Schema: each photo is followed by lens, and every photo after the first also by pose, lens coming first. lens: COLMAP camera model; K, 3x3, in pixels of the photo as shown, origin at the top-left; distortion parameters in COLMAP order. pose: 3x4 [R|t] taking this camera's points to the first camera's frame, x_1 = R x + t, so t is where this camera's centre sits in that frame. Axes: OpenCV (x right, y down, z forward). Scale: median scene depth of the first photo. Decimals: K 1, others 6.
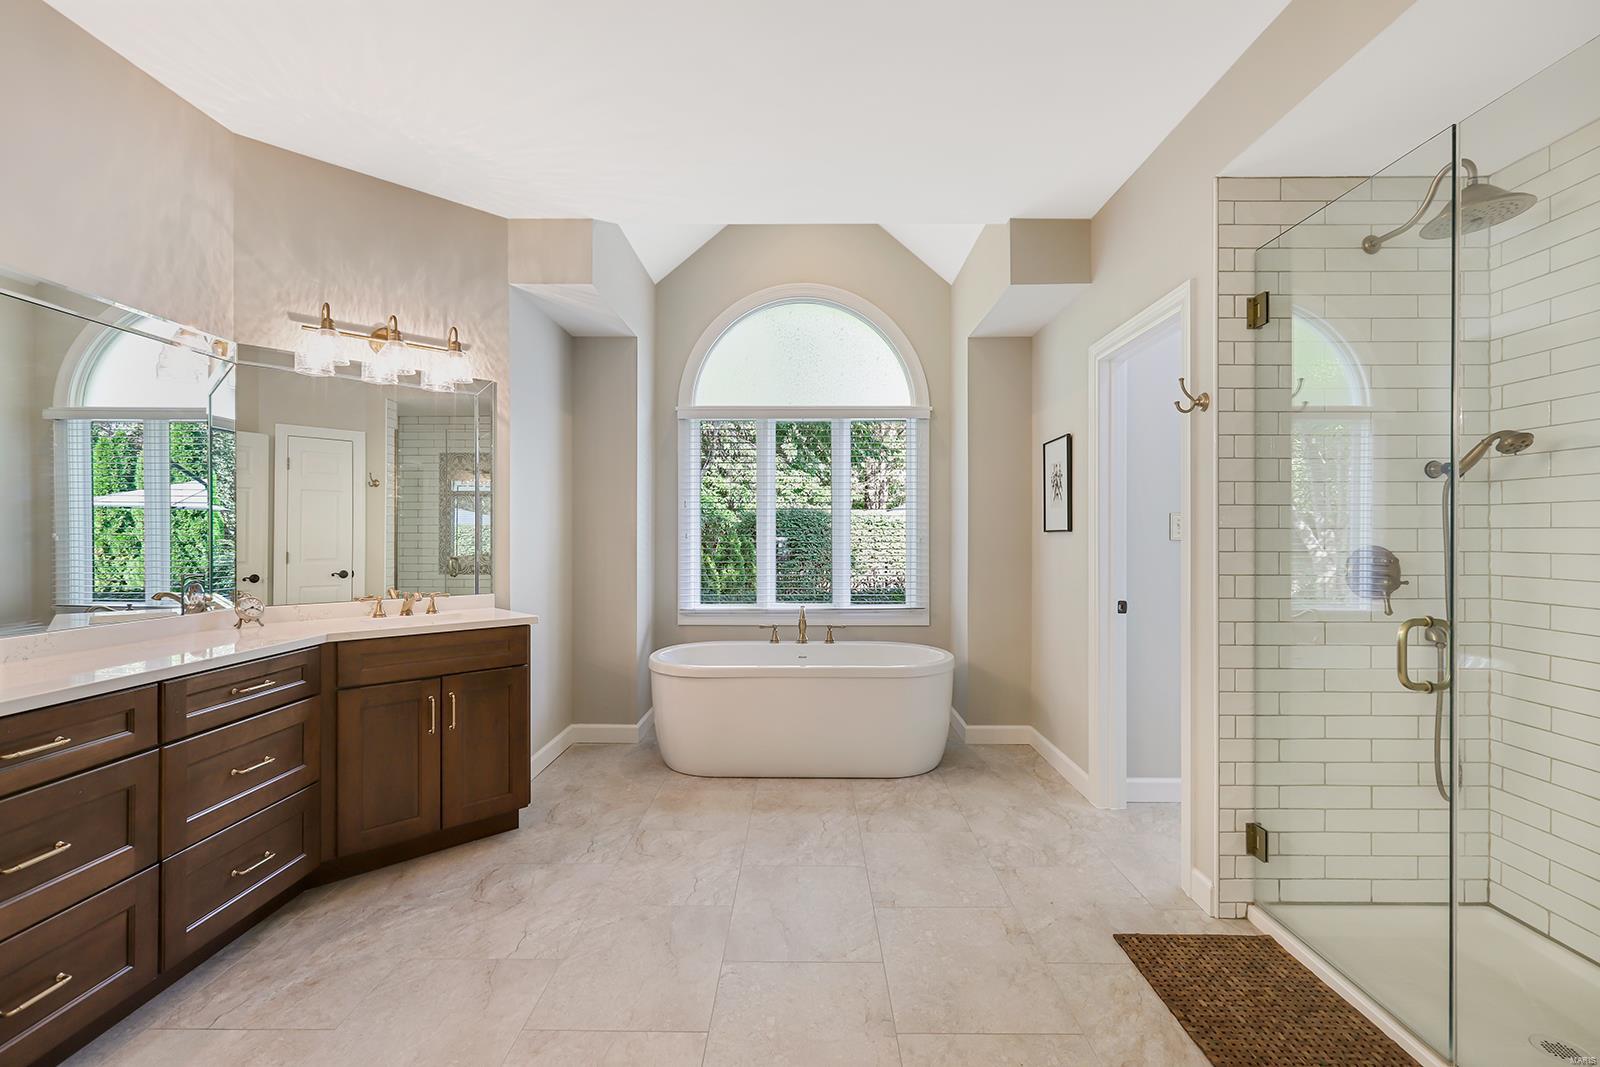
lens RADIAL K [[722.5, 0, 799.2], [0, 722.5, 535.5], [0, 0, 1]] dist [0.000395, 0.001520]
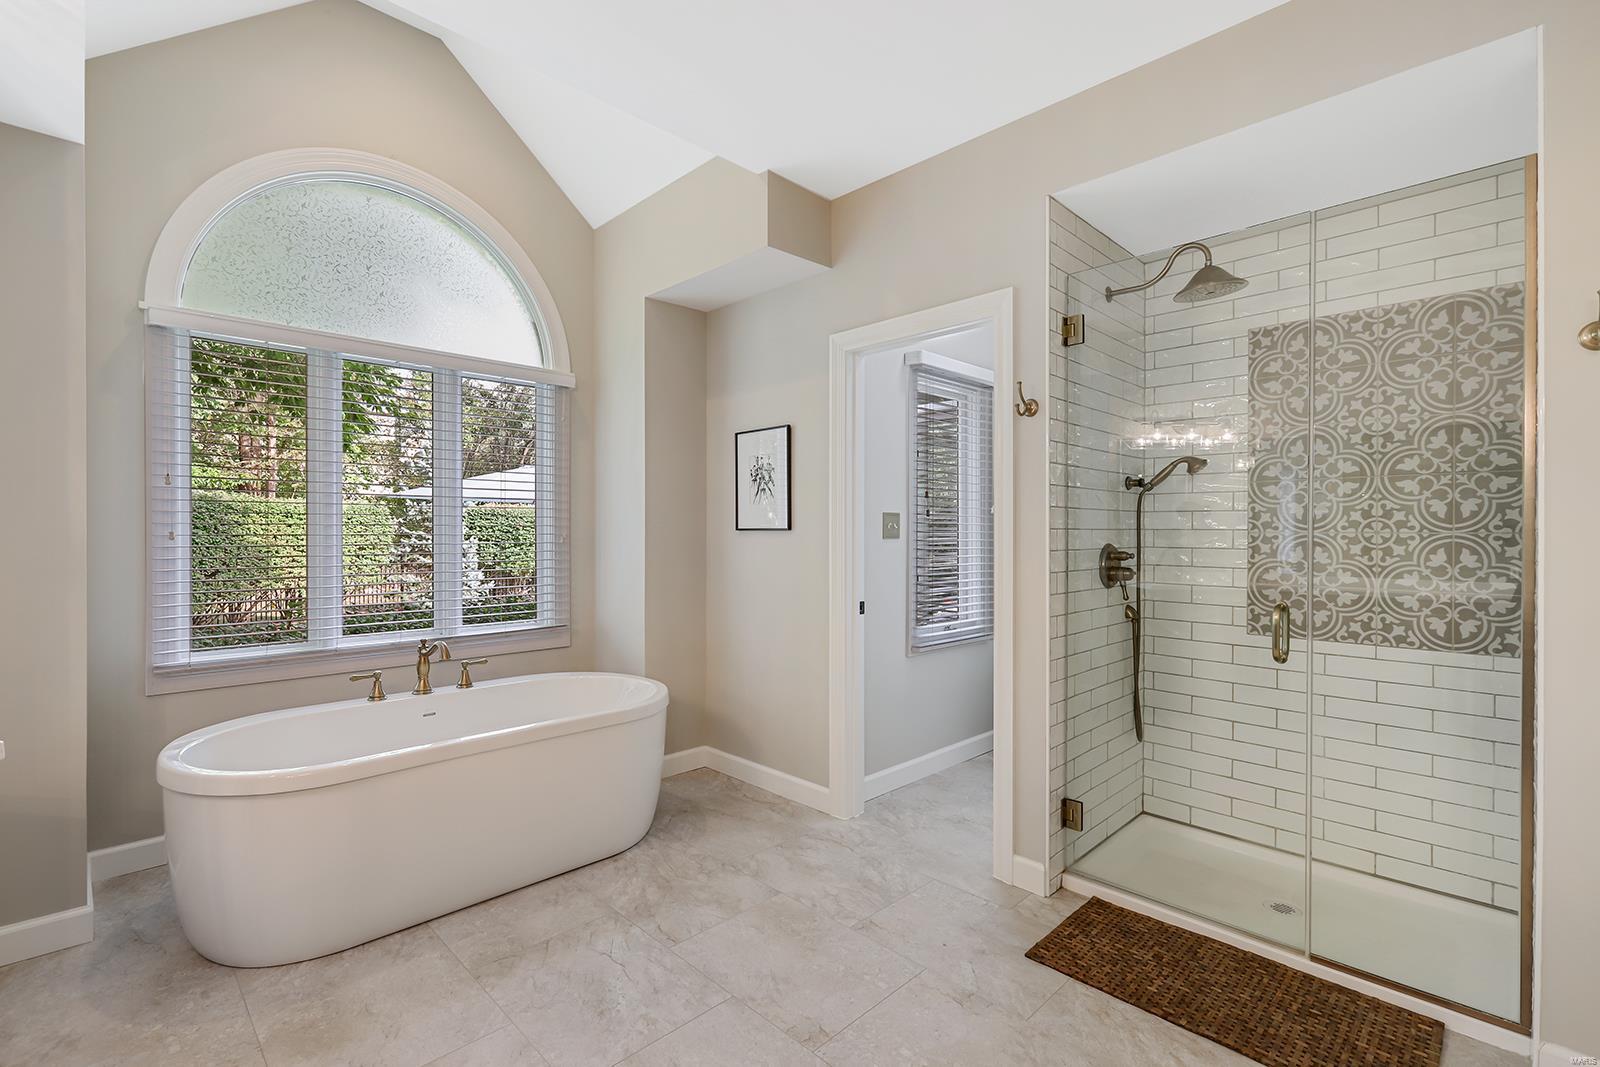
lens RADIAL K [[722.5, 0, 801.4], [0, 722.5, 534.4], [0, 0, 1]] dist [0.000395, 0.001520]
pose [[0.700707, -0.001038, 0.713448, -0.307131], [-0.001748, 0.999993, 0.003172, -0.003514], [-0.713447, -0.003470, 0.700701, 0.368450]]
